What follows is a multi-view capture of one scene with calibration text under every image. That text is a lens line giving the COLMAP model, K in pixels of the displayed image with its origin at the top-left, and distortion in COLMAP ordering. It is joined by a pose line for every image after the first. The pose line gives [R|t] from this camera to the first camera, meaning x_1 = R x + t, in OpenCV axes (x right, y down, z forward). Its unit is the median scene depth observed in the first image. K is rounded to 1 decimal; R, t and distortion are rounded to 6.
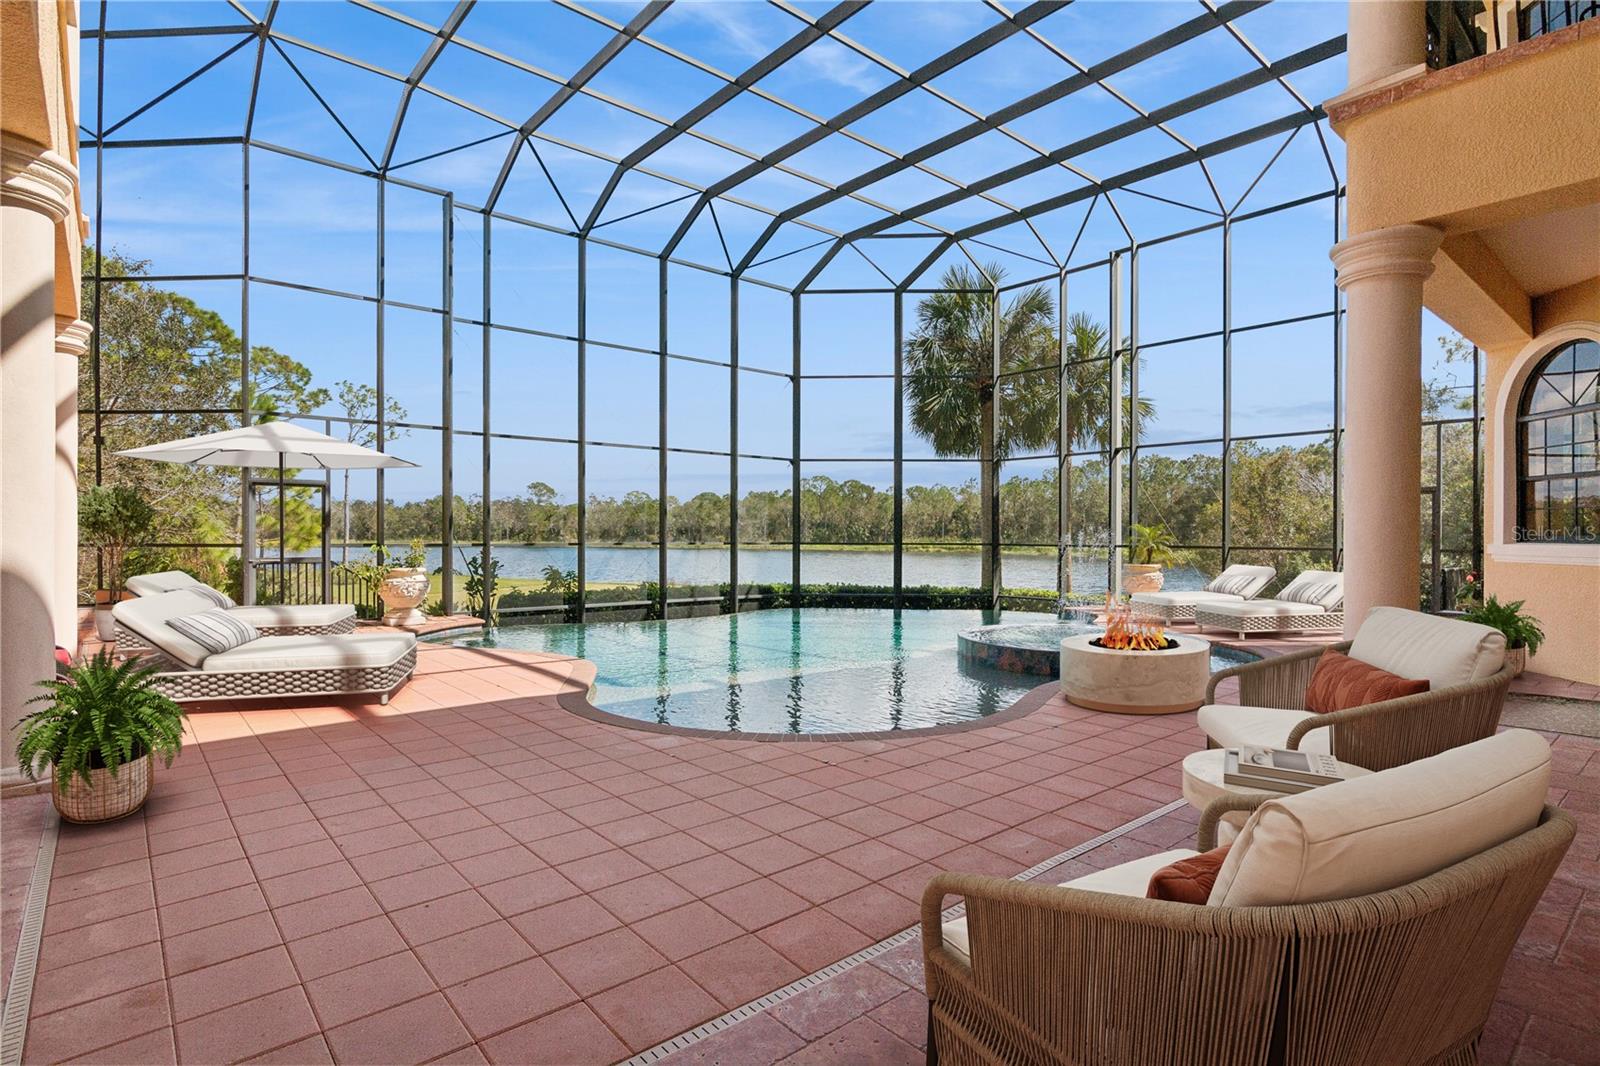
lens RADIAL K [[799.1, 0, 800.0], [0, 799.1, 533.0], [0, 0, 1]] dist [-0.001399, 0.000095]
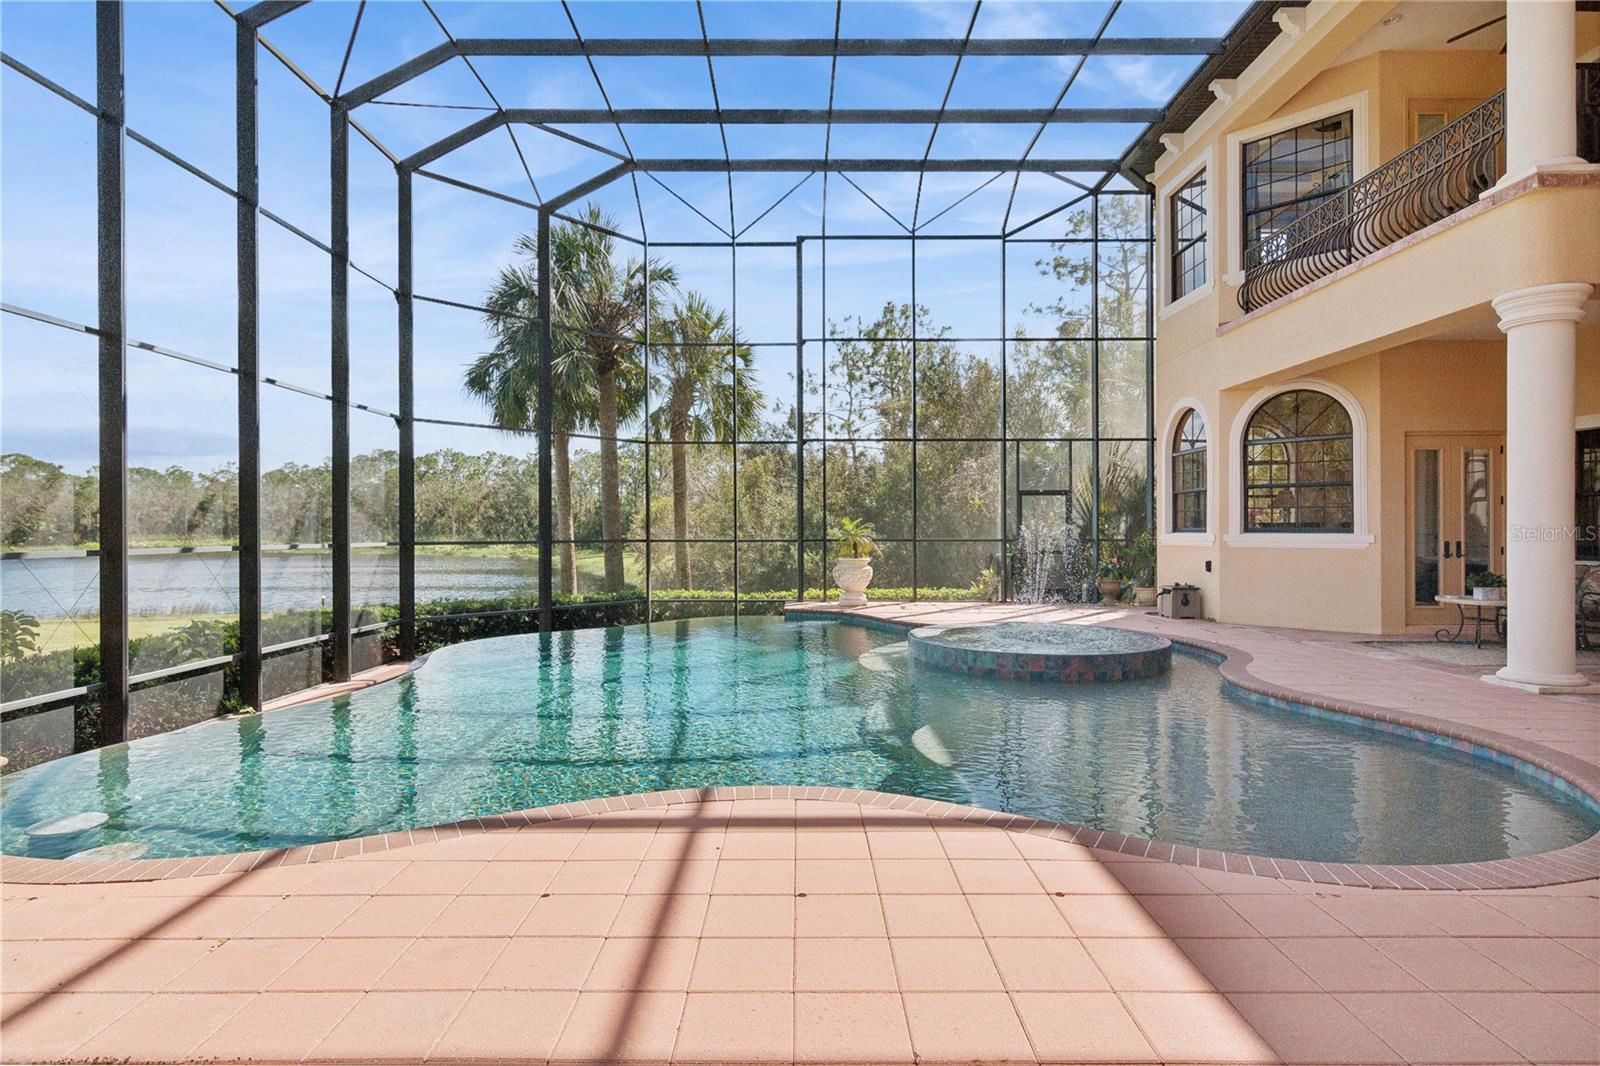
lens RADIAL K [[794.7, 0, 800.0], [0, 794.7, 533.0], [0, 0, 1]] dist [-0.013888, 0.000005]
pose [[0.655751, -0.006463, 0.754950, -0.303609], [0.004164, 0.999979, 0.004944, 0.001895], [-0.754966, -0.000099, 0.655764, 0.337759]]
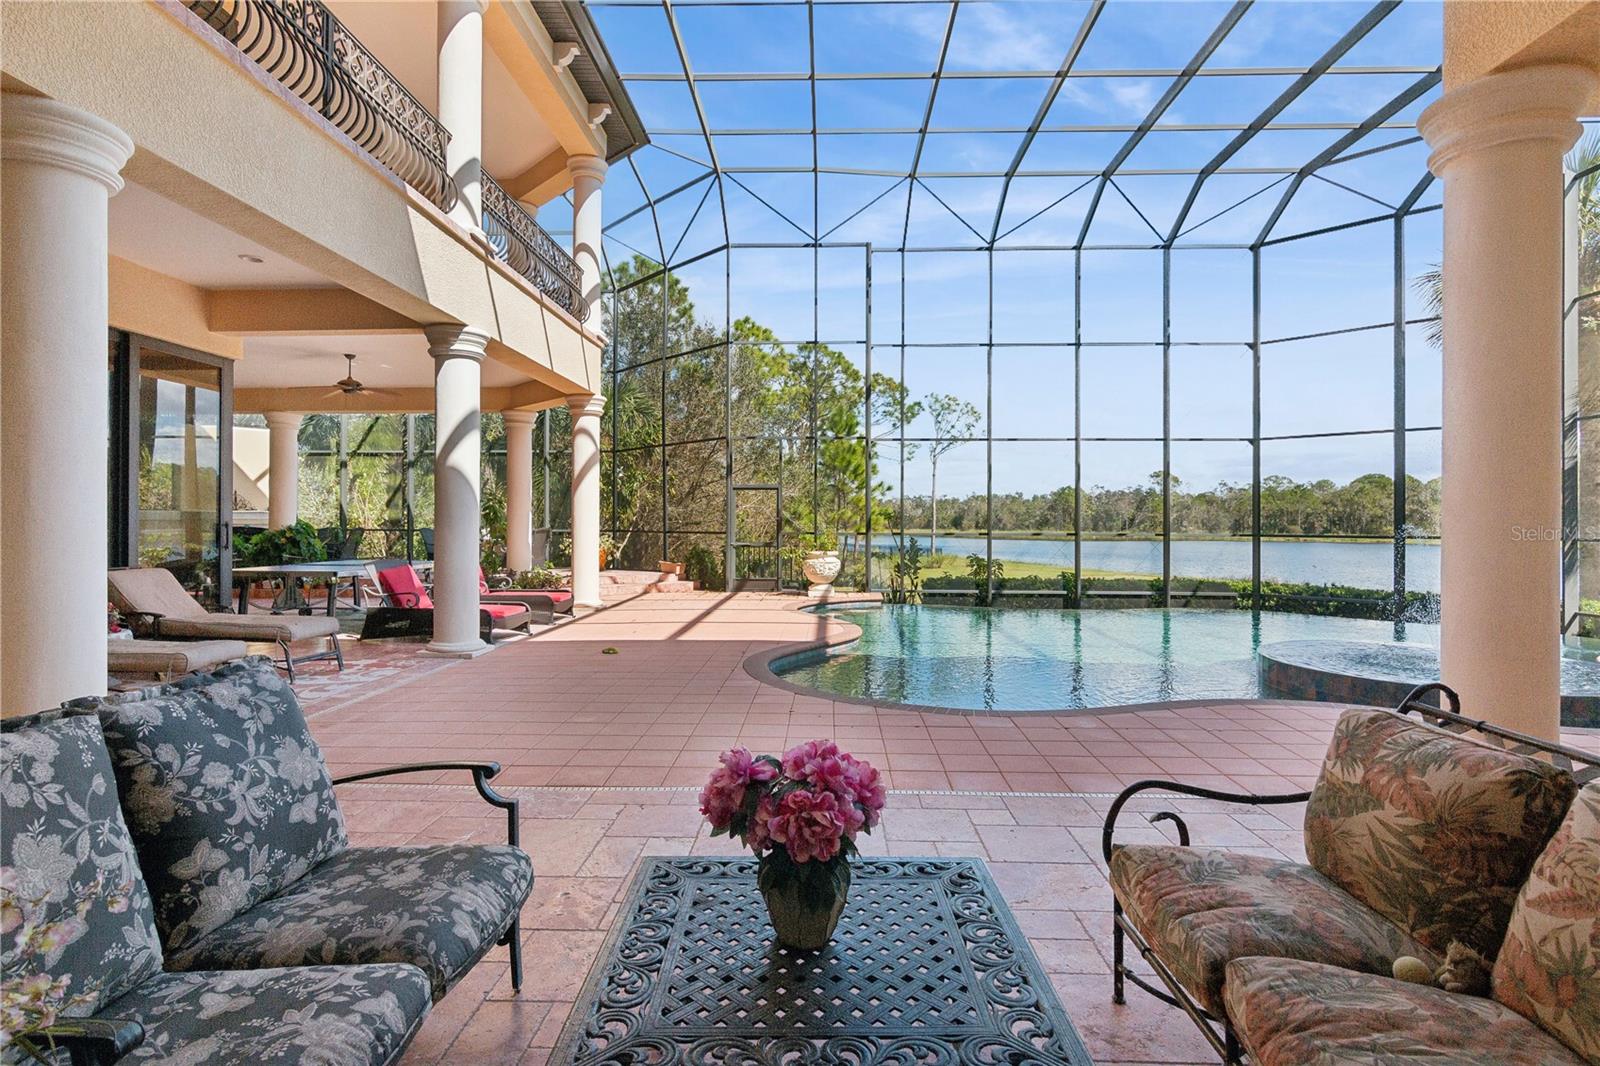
lens RADIAL K [[799.1, 0, 800.0], [0, 799.1, 533.0], [0, 0, 1]] dist [-0.001399, 0.000095]
pose [[0.739840, 0.006244, -0.672754, 0.226915], [0.001657, 0.999937, 0.011103, -0.000094], [0.672781, -0.009329, 0.739783, 0.022863]]
